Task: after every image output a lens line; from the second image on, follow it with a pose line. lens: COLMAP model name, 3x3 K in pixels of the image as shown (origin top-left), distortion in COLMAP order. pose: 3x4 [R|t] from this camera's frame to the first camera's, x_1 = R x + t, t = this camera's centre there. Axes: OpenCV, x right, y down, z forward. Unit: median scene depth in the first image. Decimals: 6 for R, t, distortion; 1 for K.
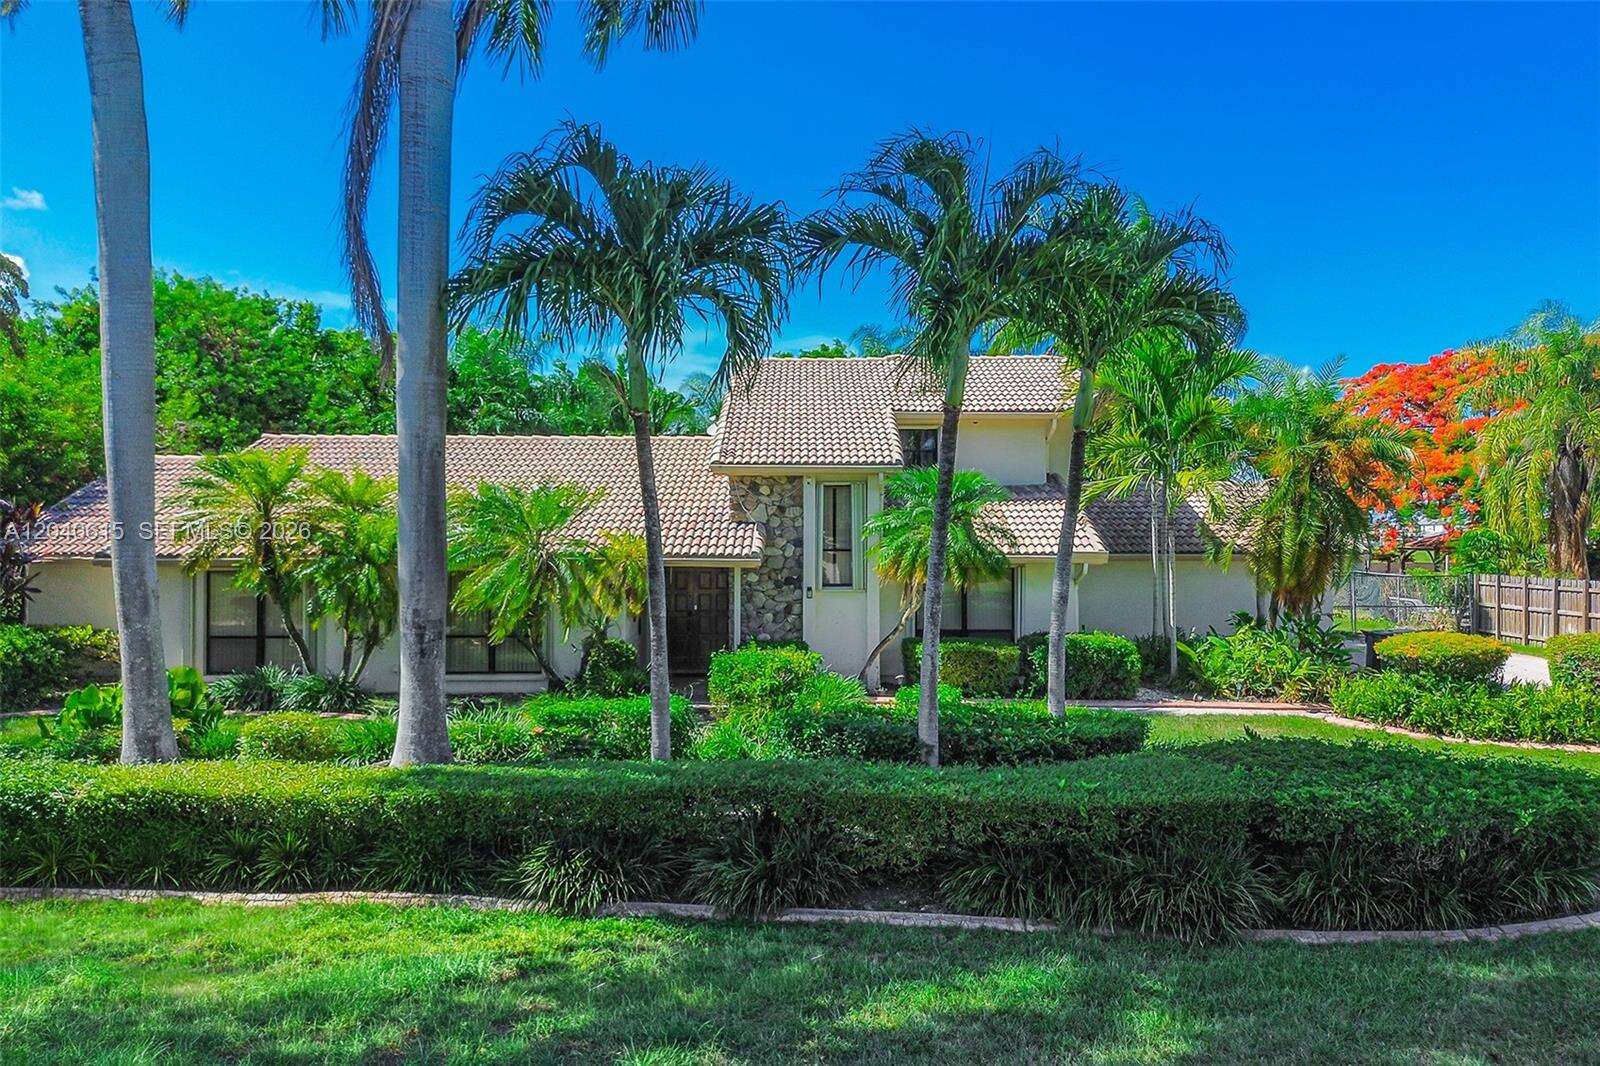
lens RADIAL K [[1162.4, 0, 810.5], [0, 1162.4, 534.6], [0, 0, 1]] dist [0.051977, -0.037226]
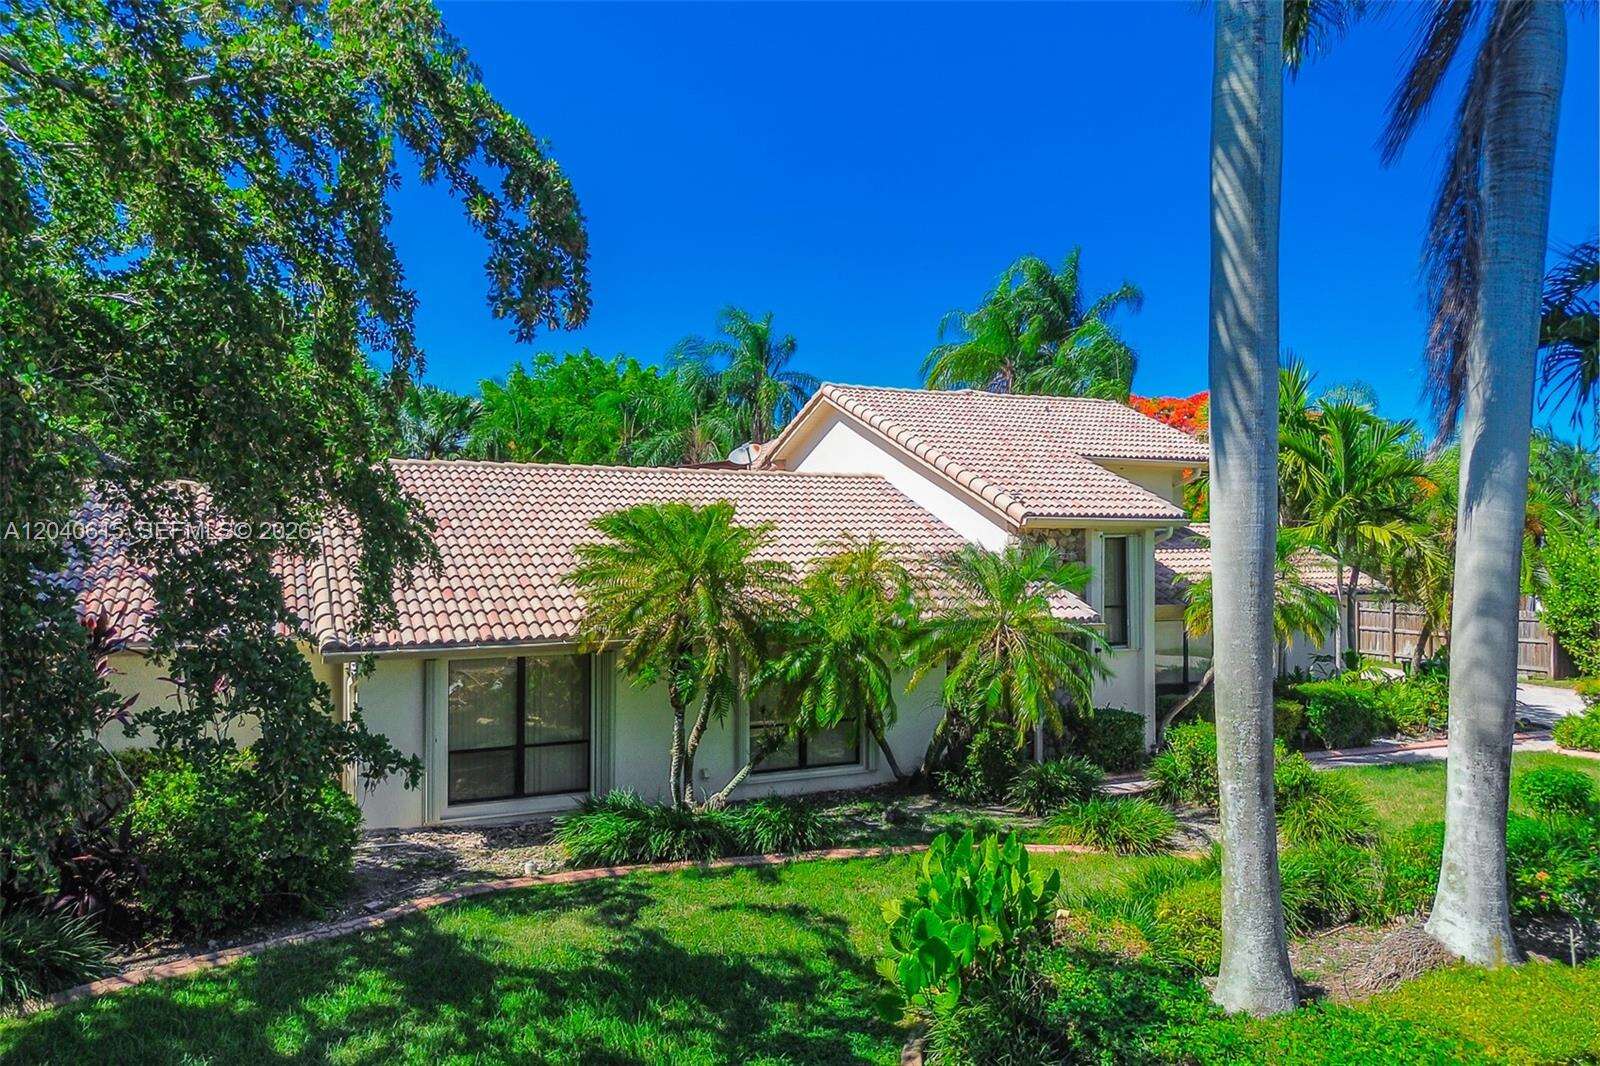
lens RADIAL K [[1162.4, 0, 799.4], [0, 1162.4, 530.6], [0, 0, 1]] dist [0.051977, -0.037226]
pose [[0.906527, -0.002527, 0.422139, -0.624291], [0.001101, 0.999993, 0.003621, -0.053631], [-0.422145, -0.002818, 0.906524, 0.255770]]
